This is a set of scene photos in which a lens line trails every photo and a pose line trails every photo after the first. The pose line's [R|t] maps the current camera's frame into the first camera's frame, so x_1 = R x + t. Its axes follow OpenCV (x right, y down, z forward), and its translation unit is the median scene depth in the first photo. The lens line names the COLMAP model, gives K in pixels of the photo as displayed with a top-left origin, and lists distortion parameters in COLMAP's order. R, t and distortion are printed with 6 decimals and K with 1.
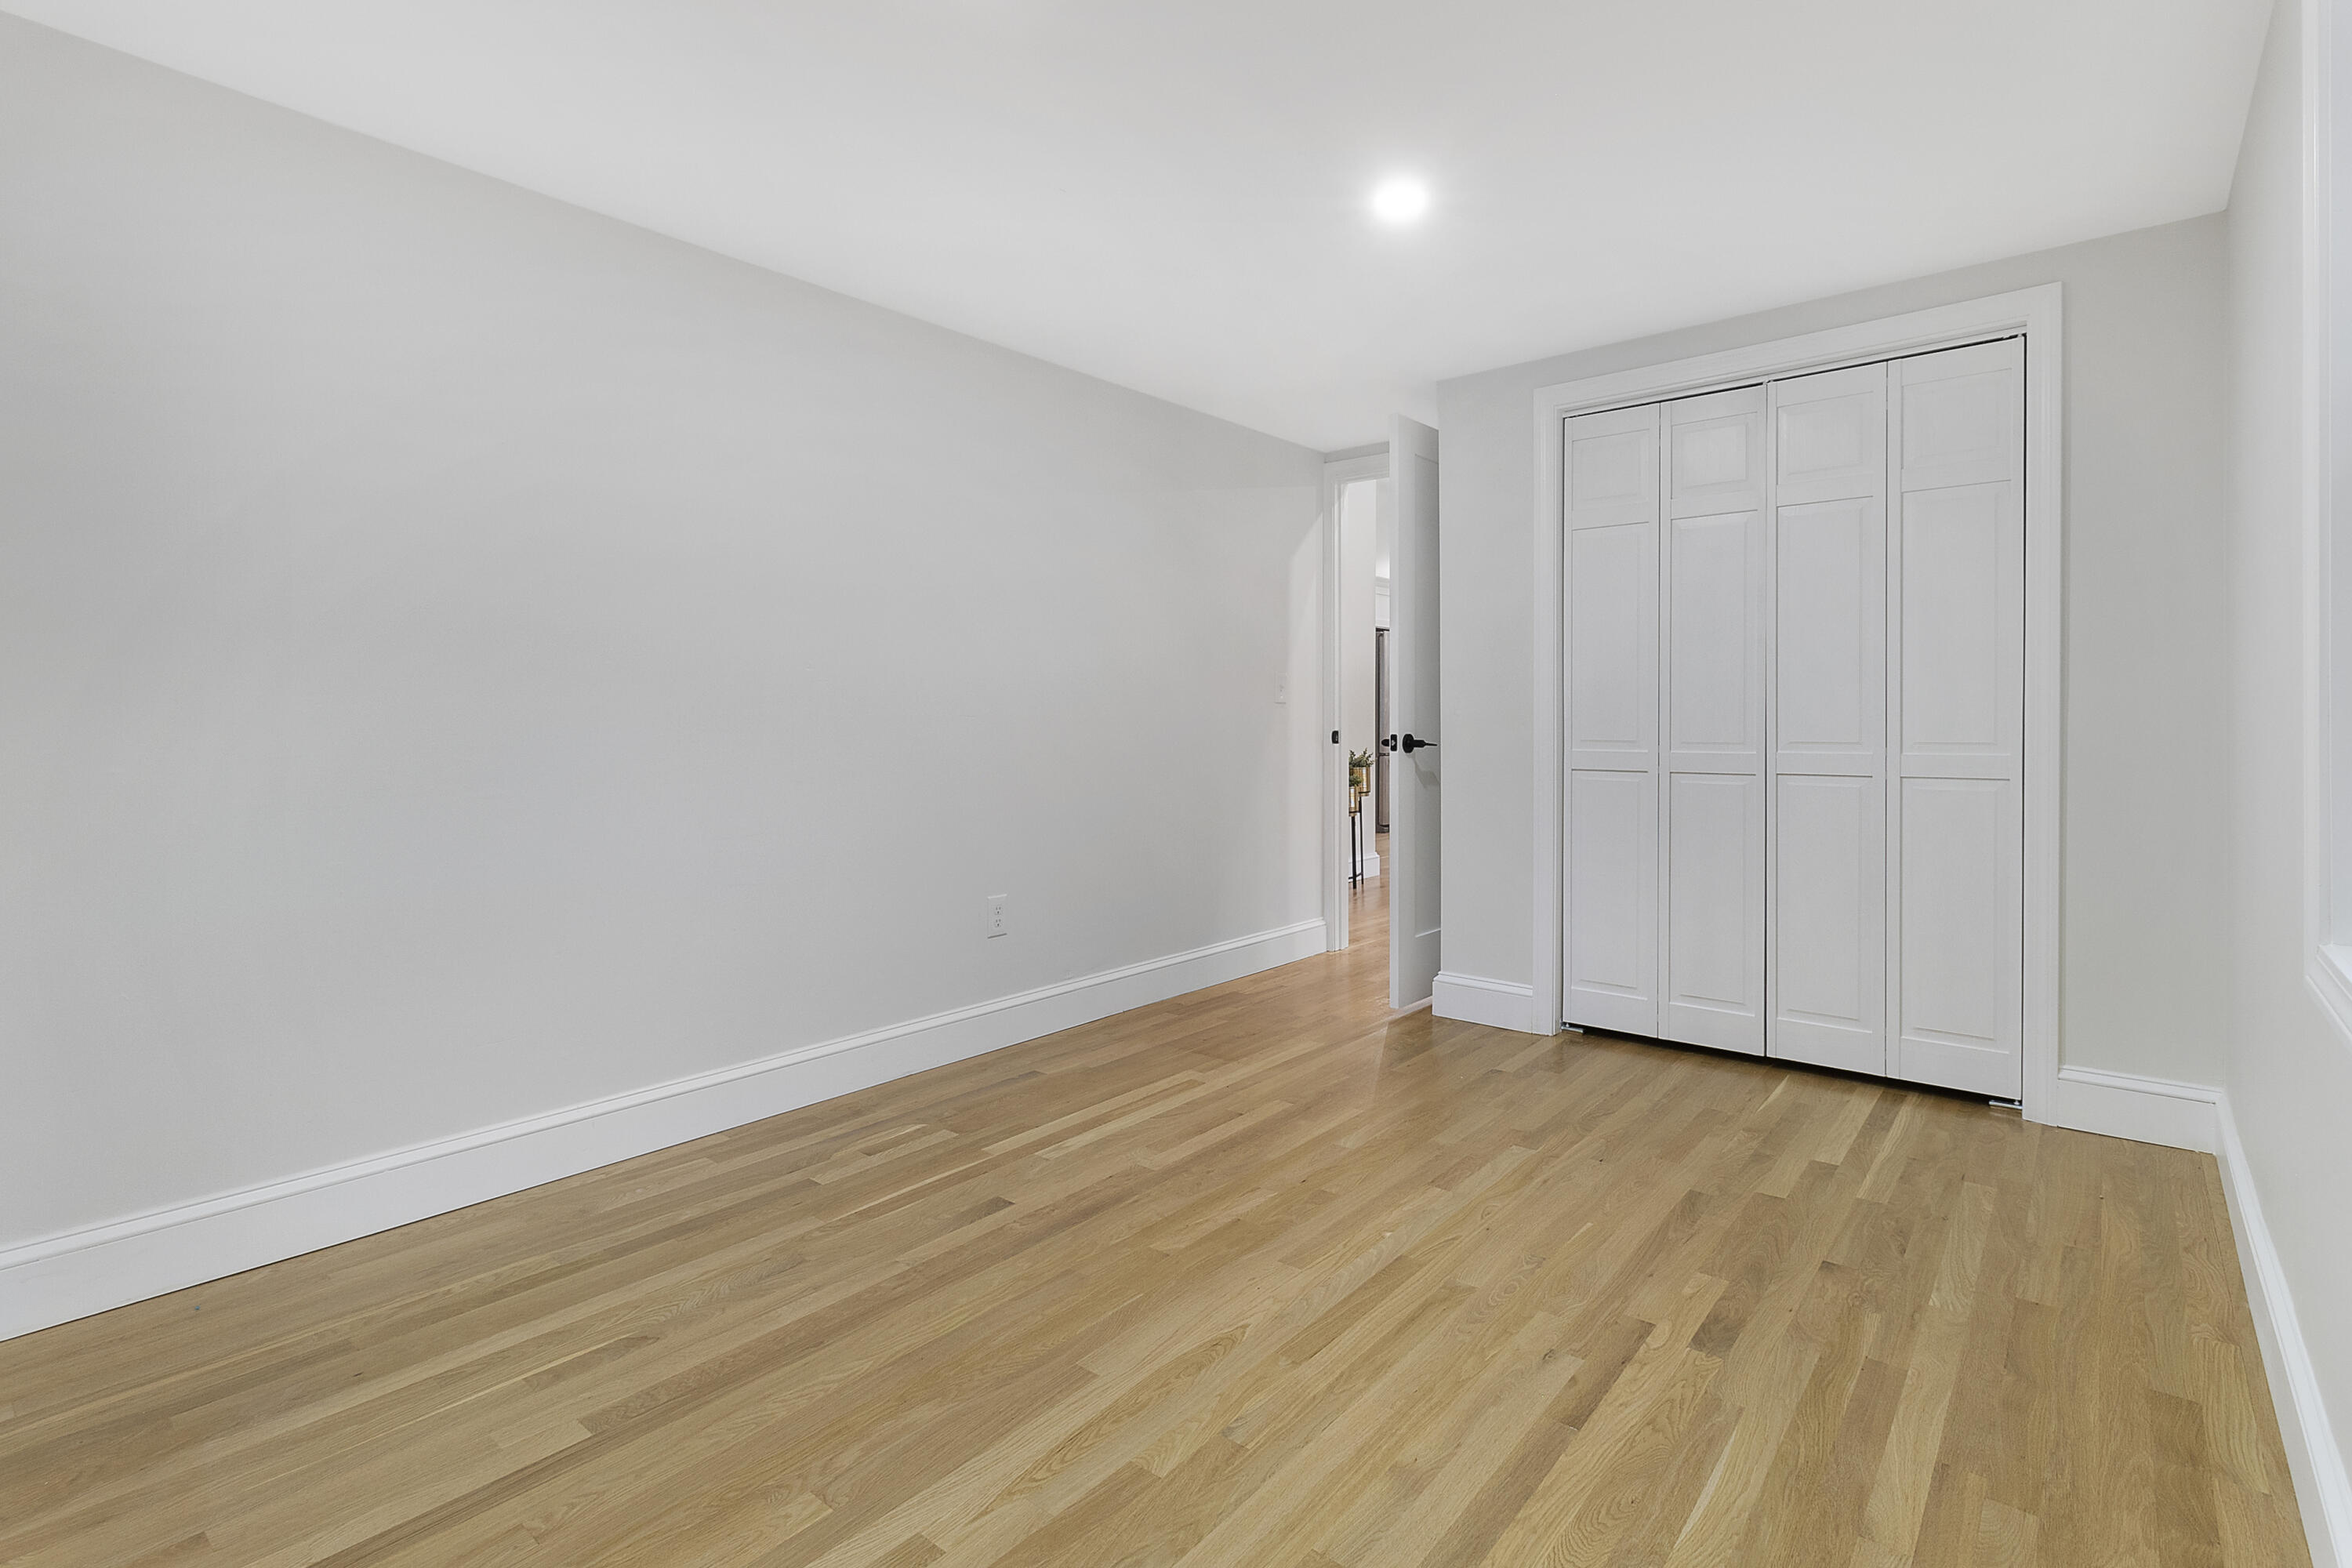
lens RADIAL K [[1101.2, 0, 1186.2], [0, 1101.2, 792.1], [0, 0, 1]] dist [0.001189, 0.000140]
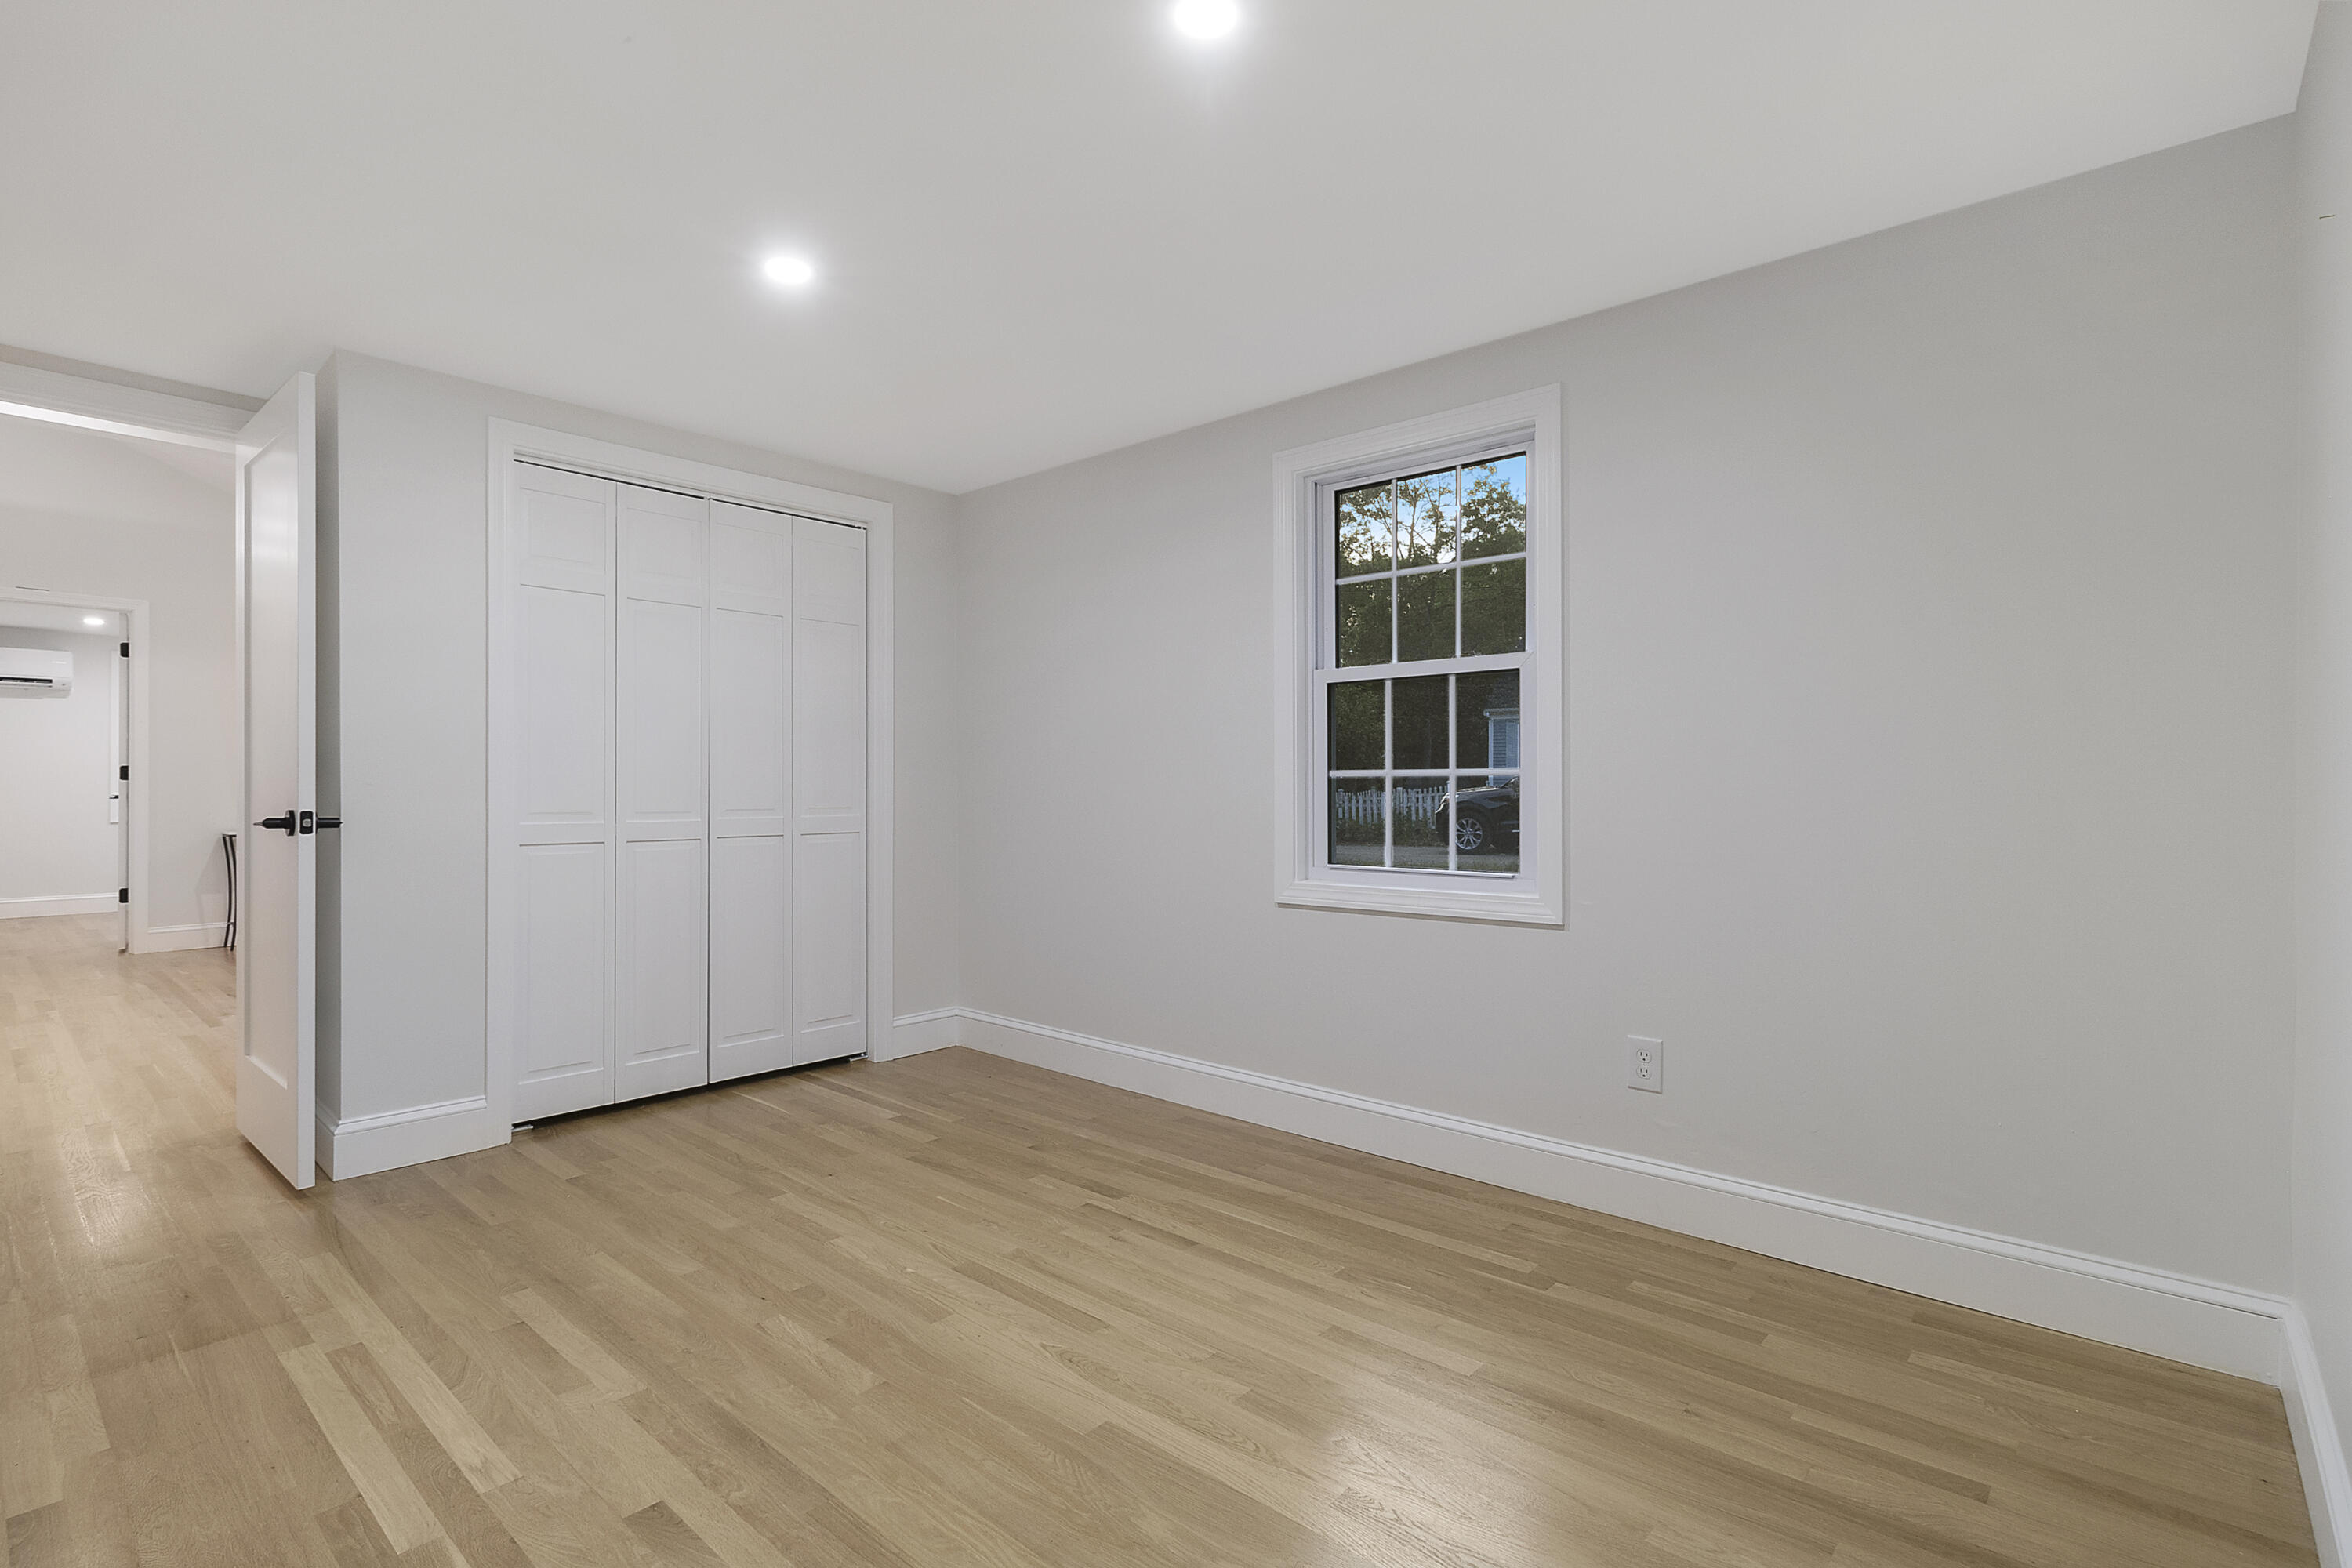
lens RADIAL K [[1114.5, 0, 1135.5], [0, 1114.5, 781.2], [0, 0, 1]] dist [0.000312, 0.000050]
pose [[0.056408, 0.009091, 0.998366, -0.763720], [0.063281, 0.997915, -0.012663, -0.039725], [-0.996400, 0.063892, 0.055715, 0.588937]]
